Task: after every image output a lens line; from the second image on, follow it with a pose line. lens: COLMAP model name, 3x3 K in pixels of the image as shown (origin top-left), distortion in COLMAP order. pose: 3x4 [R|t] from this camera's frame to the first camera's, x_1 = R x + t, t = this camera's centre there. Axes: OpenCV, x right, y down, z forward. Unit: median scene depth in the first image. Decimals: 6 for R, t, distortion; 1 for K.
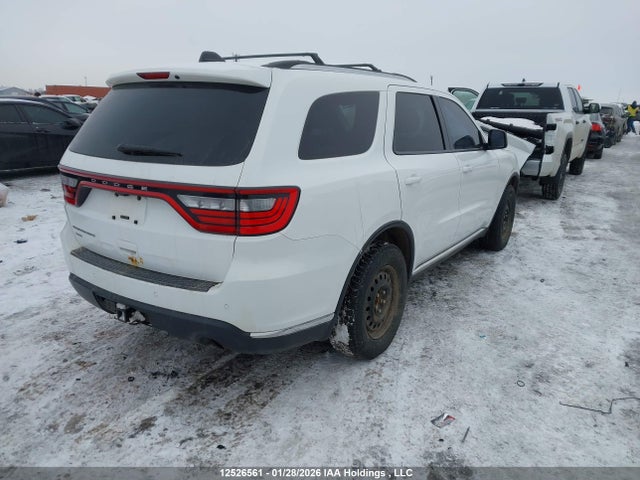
lens RADIAL K [[499.7, 0, 325.1], [0, 499.7, 241.8], [0, 0, 1]] dist [0.045513, -0.053154]
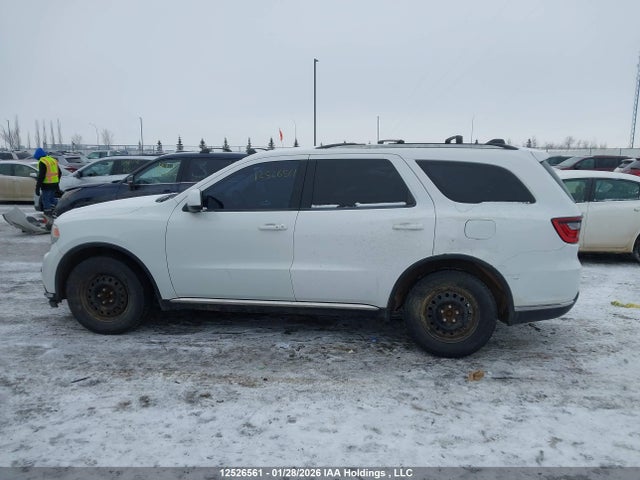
lens RADIAL K [[499.7, 0, 325.1], [0, 499.7, 241.8], [0, 0, 1]] dist [0.045513, -0.053154]
pose [[-0.436140, -0.162408, 0.885102, -1.456721], [0.219362, 0.934720, 0.279605, -0.627611], [-0.872733, 0.316105, -0.372042, 2.147734]]
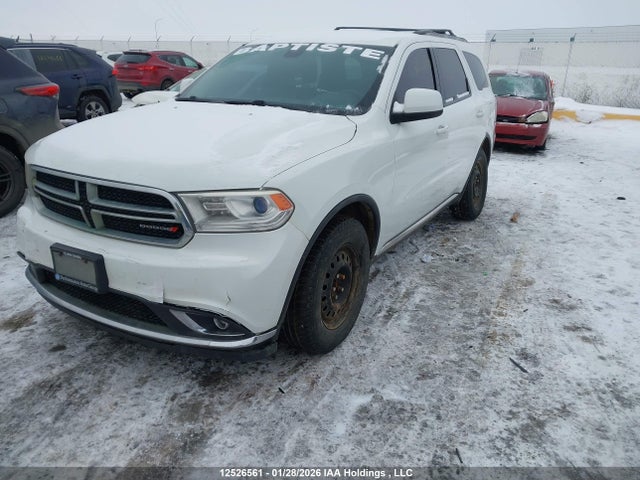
lens RADIAL K [[499.7, 0, 325.1], [0, 499.7, 241.8], [0, 0, 1]] dist [0.045513, -0.053154]
pose [[-0.997136, -0.007076, -0.075293, 0.261578], [-0.048546, 0.823283, 0.565552, -0.768288], [0.057986, 0.567587, -0.821269, 2.912172]]
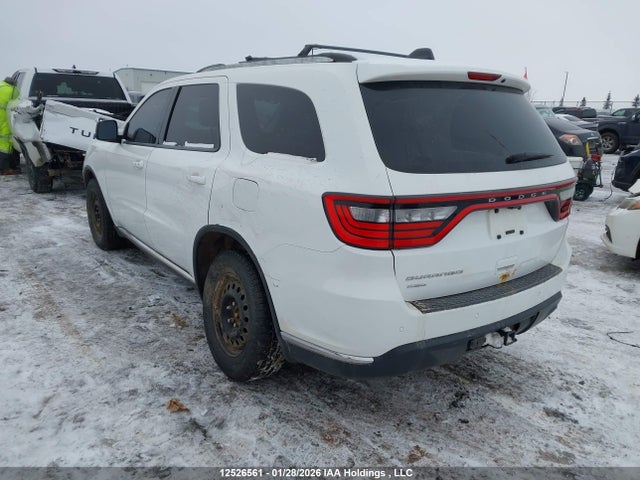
lens RADIAL K [[499.7, 0, 325.1], [0, 499.7, 241.8], [0, 0, 1]] dist [0.045513, -0.053154]
pose [[0.344719, -0.243199, 0.906655, -1.173916], [0.216974, 0.960344, 0.175104, -0.230653], [-0.913286, 0.136359, 0.383816, 0.831102]]
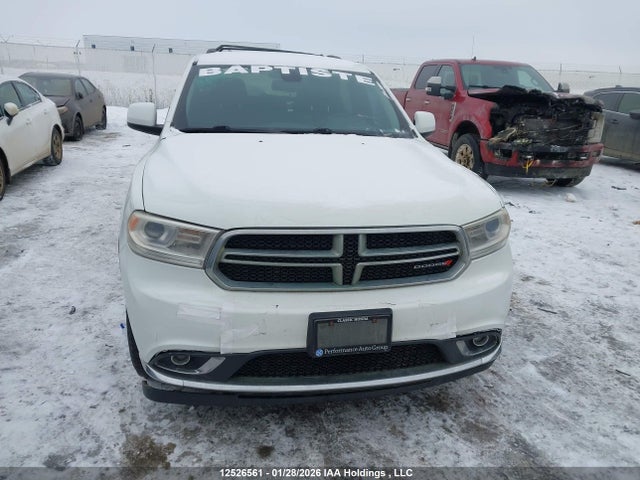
lens RADIAL K [[499.7, 0, 325.1], [0, 499.7, 241.8], [0, 0, 1]] dist [0.045513, -0.053154]
pose [[-0.701505, 0.176145, -0.690553, 1.057252], [-0.230912, 0.860521, 0.454075, -0.677961], [0.674218, 0.477992, -0.562986, 2.566616]]
